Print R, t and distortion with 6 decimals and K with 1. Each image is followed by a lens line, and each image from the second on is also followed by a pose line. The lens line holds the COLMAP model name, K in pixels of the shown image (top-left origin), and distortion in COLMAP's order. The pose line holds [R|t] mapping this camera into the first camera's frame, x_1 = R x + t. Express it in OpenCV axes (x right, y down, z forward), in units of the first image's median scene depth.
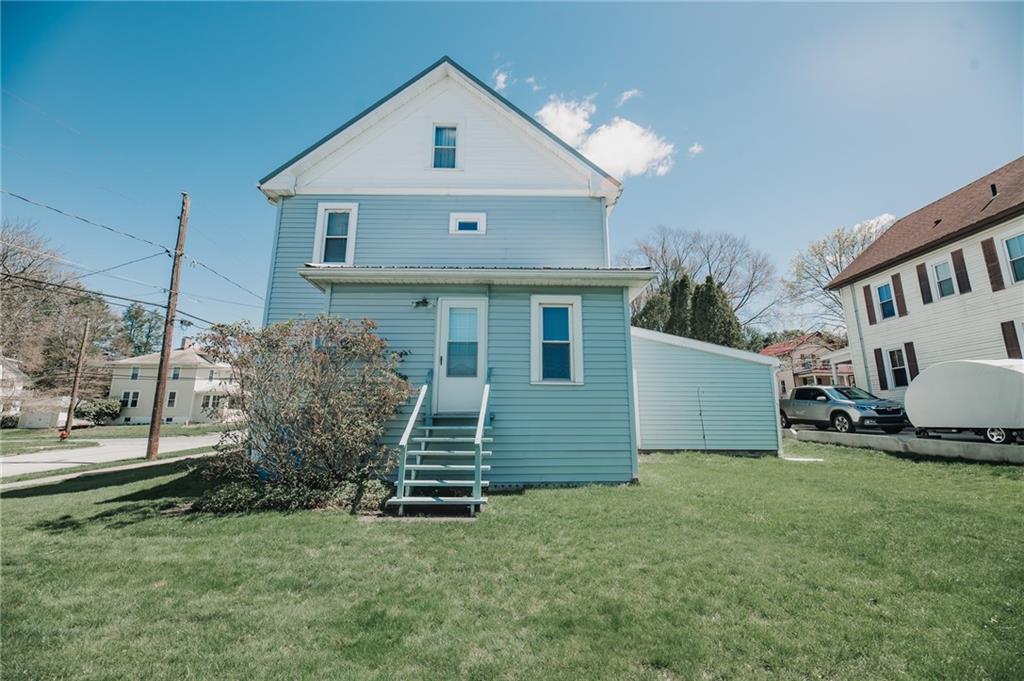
lens RADIAL K [[432.5, 0, 506.1], [0, 432.5, 339.0], [0, 0, 1]] dist [-0.003908, 0.000158]
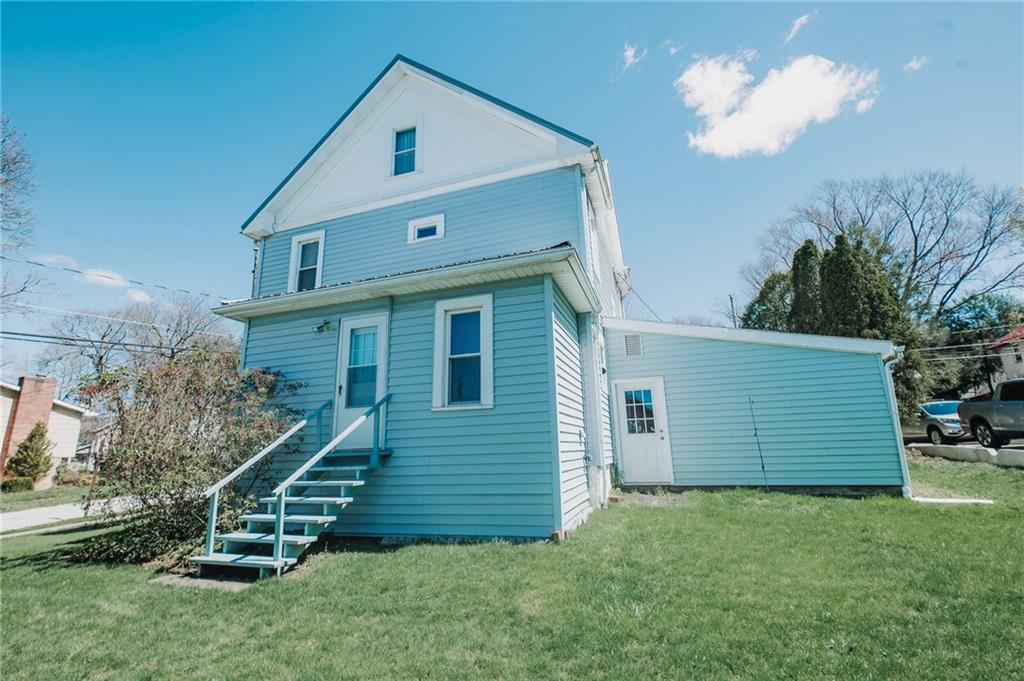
lens RADIAL K [[475.8, 0, 508.2], [0, 475.8, 337.1], [0, 0, 1]] dist [-0.004496, 0.001005]
pose [[0.937575, -0.111851, -0.329307, 0.365483], [0.098713, 0.993516, -0.056407, 0.022669], [0.333481, 0.020379, 0.942536, 0.148827]]
